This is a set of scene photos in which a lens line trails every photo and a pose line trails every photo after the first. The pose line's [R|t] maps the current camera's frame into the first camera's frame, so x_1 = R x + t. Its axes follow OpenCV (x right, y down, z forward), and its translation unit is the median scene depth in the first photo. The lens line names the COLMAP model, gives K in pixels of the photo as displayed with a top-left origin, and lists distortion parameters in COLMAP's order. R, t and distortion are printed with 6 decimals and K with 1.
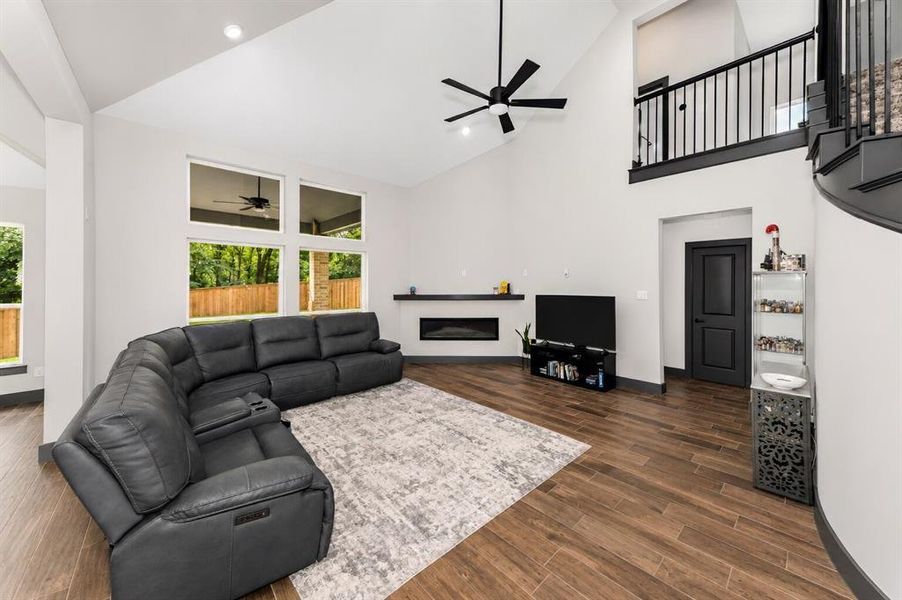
lens RADIAL K [[329.5, 0, 450.1], [0, 329.5, 287.1], [0, 0, 1]] dist [0.000468, -0.000014]
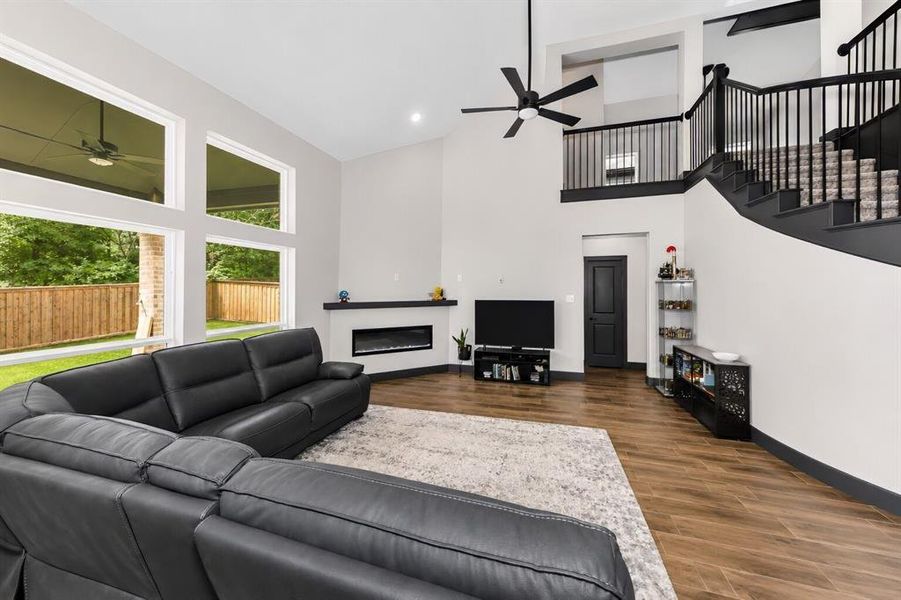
lens RADIAL K [[338.0, 0, 449.4], [0, 338.0, 289.0], [0, 0, 1]] dist [-0.000554, -0.000174]
pose [[0.863220, 0.000687, 0.504827, -0.331333], [0.006162, 0.999910, -0.011896, 0.001276], [-0.504790, 0.013379, 0.863139, 0.149782]]
